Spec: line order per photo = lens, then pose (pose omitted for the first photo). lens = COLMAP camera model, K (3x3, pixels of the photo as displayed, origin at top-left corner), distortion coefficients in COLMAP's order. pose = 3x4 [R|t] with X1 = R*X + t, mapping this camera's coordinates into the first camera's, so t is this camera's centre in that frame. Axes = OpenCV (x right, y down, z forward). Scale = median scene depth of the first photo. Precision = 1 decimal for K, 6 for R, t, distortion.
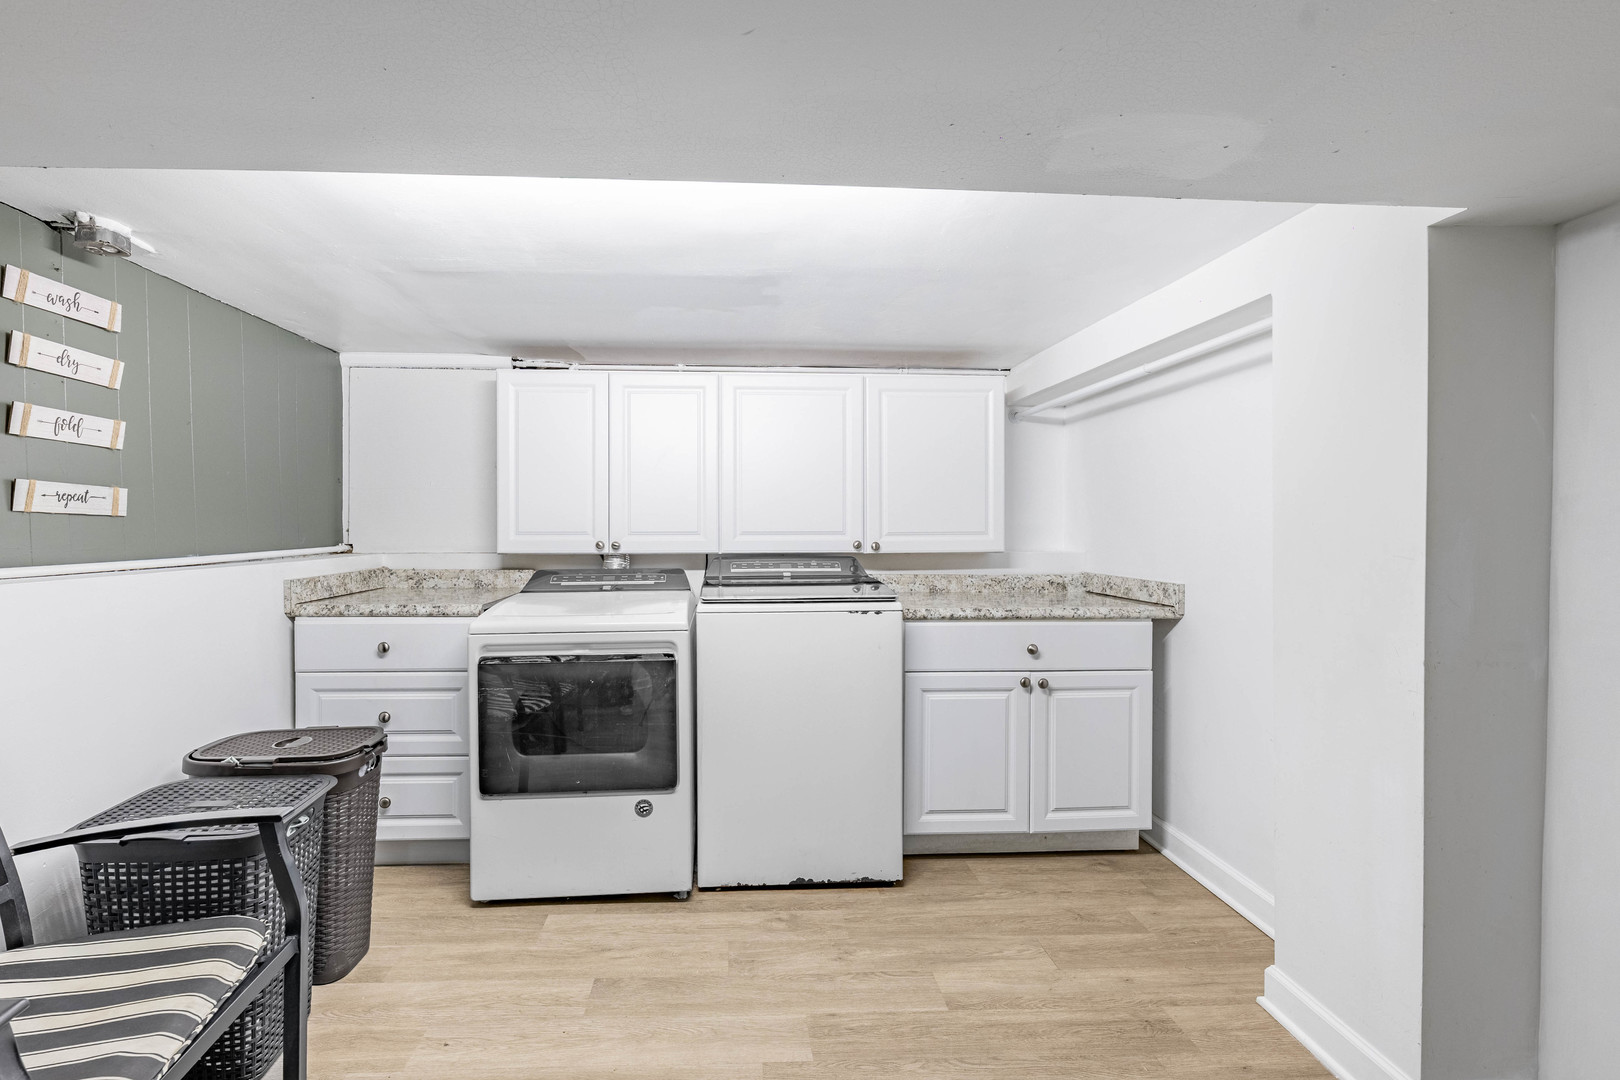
lens RADIAL K [[959.2, 0, 810.0], [0, 959.2, 540.0], [0, 0, 1]] dist [0.007789, -0.000672]
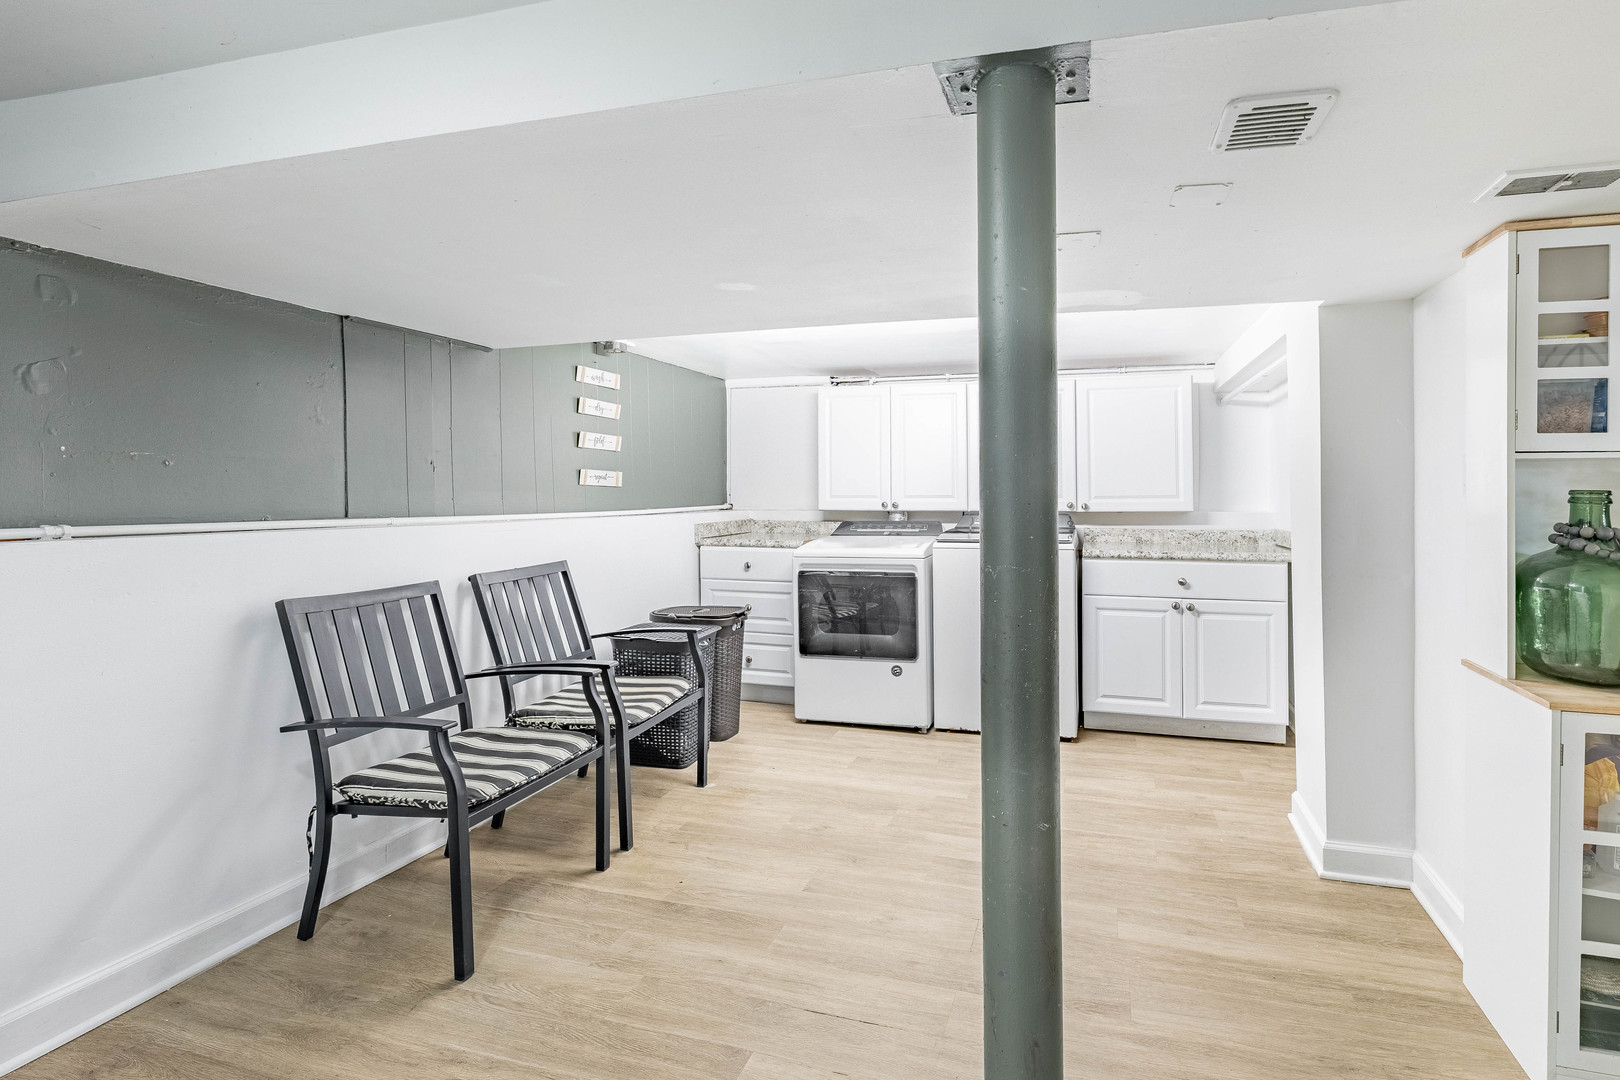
lens RADIAL K [[959.2, 0, 810.0], [0, 959.2, 540.0], [0, 0, 1]] dist [0.007789, -0.000672]
pose [[0.931304, 0.016458, -0.363872, 0.238933], [-0.003721, 0.999356, 0.035677, 0.008389], [0.364225, -0.031872, 0.930765, -0.463308]]
